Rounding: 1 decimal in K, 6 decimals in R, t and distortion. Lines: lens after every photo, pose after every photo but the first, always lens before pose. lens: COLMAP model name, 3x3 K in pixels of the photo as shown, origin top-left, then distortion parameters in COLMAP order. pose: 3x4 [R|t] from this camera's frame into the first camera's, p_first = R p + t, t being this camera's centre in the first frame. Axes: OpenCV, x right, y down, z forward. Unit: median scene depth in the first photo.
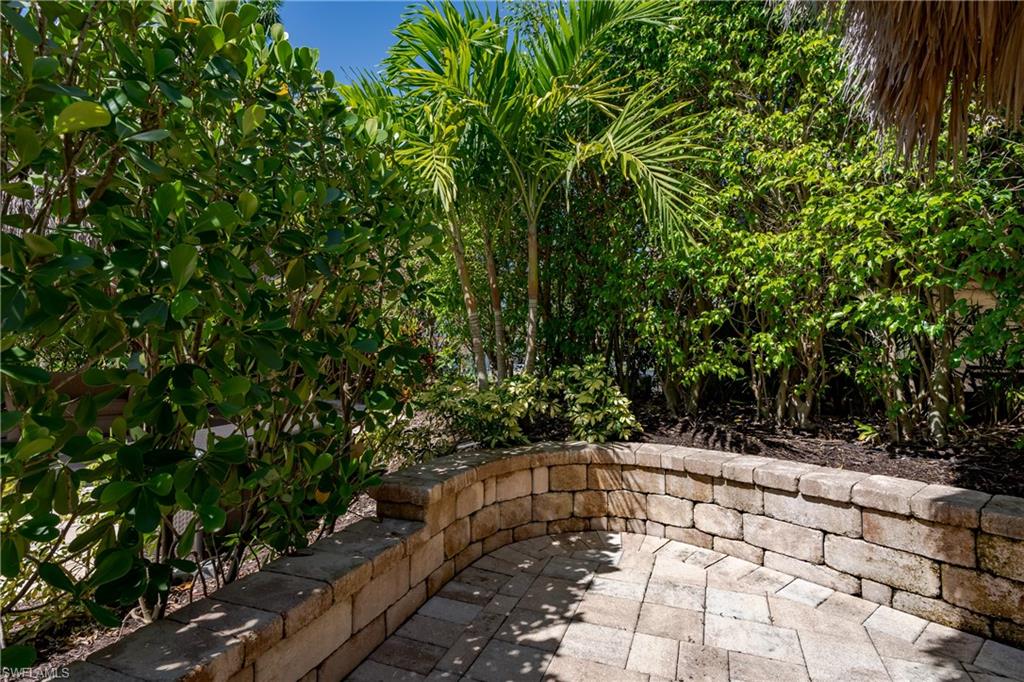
lens RADIAL K [[503.1, 0, 509.6], [0, 503.1, 354.1], [0, 0, 1]] dist [0.001203, -0.000018]
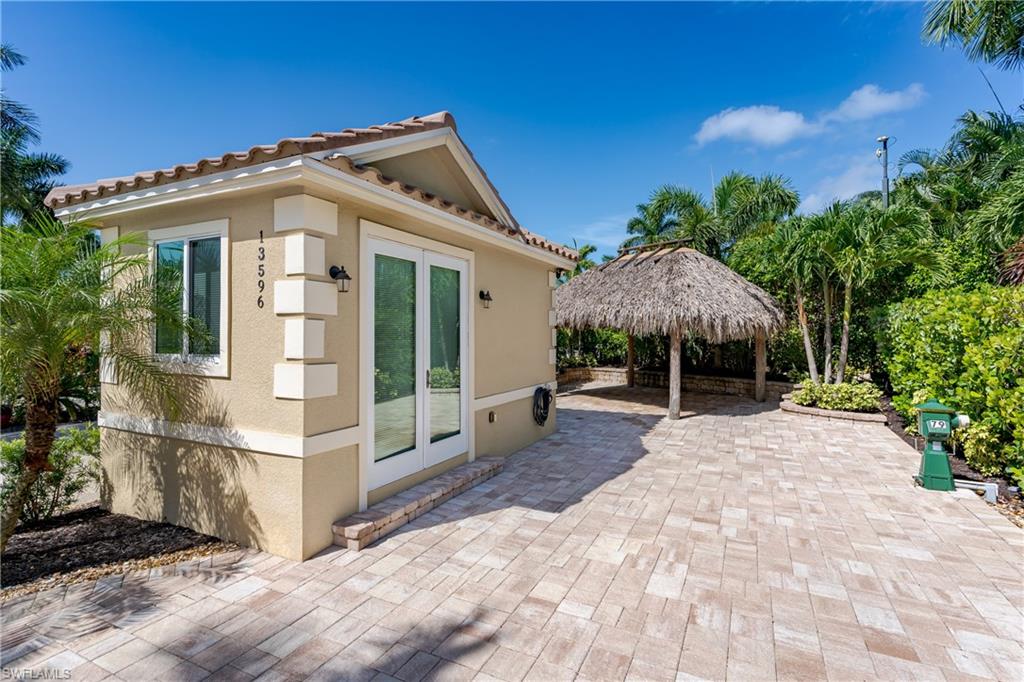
lens RADIAL K [[491.4, 0, 512.5], [0, 491.4, 328.1], [0, 0, 1]] dist [0.002050, 0.000521]
pose [[0.996891, -0.001366, -0.078782, -0.341150], [0.000611, 0.999954, -0.009610, -0.272467], [0.078791, 0.009532, 0.996846, -5.703495]]
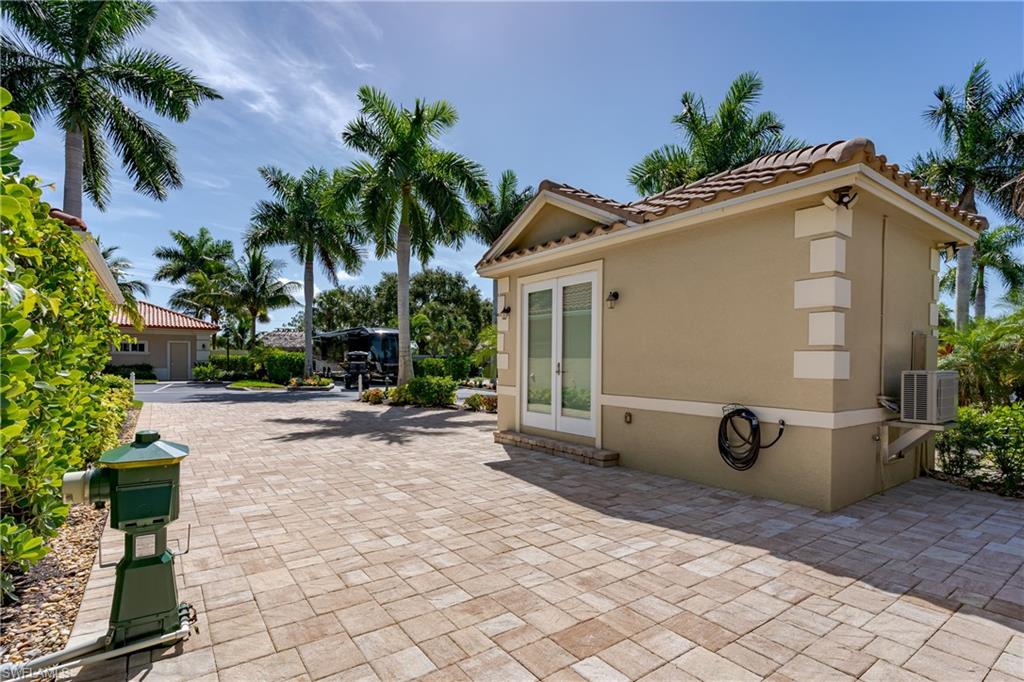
lens RADIAL K [[493.8, 0, 515.4], [0, 493.8, 362.1], [0, 0, 1]] dist [0.001163, 0.000108]
pose [[-0.534615, -0.005712, -0.845077, 1.800973], [-0.006792, 0.999974, -0.002462, -0.104887], [0.845069, 0.004423, -0.534640, -2.244651]]
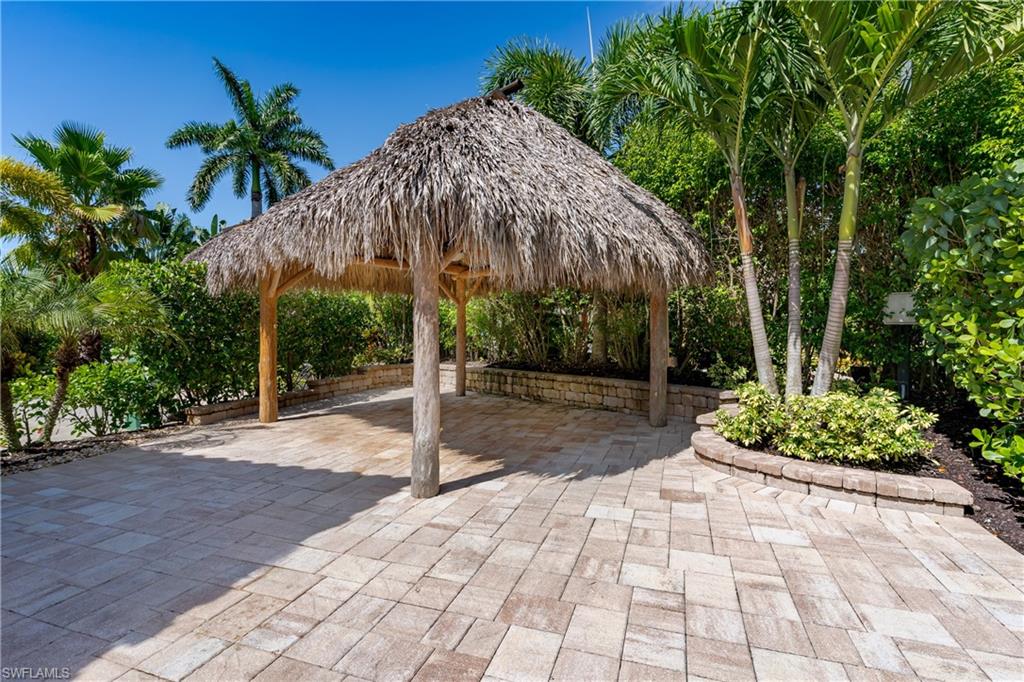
lens RADIAL K [[488.1, 0, 512.0], [0, 488.1, 341.0], [0, 0, 1]] dist [0.002227, 0.000935]
pose [[0.998881, -0.001068, 0.047284, 0.831712], [0.000187, 0.999827, 0.018624, -0.071343], [-0.047296, -0.018594, 0.998708, -3.153803]]
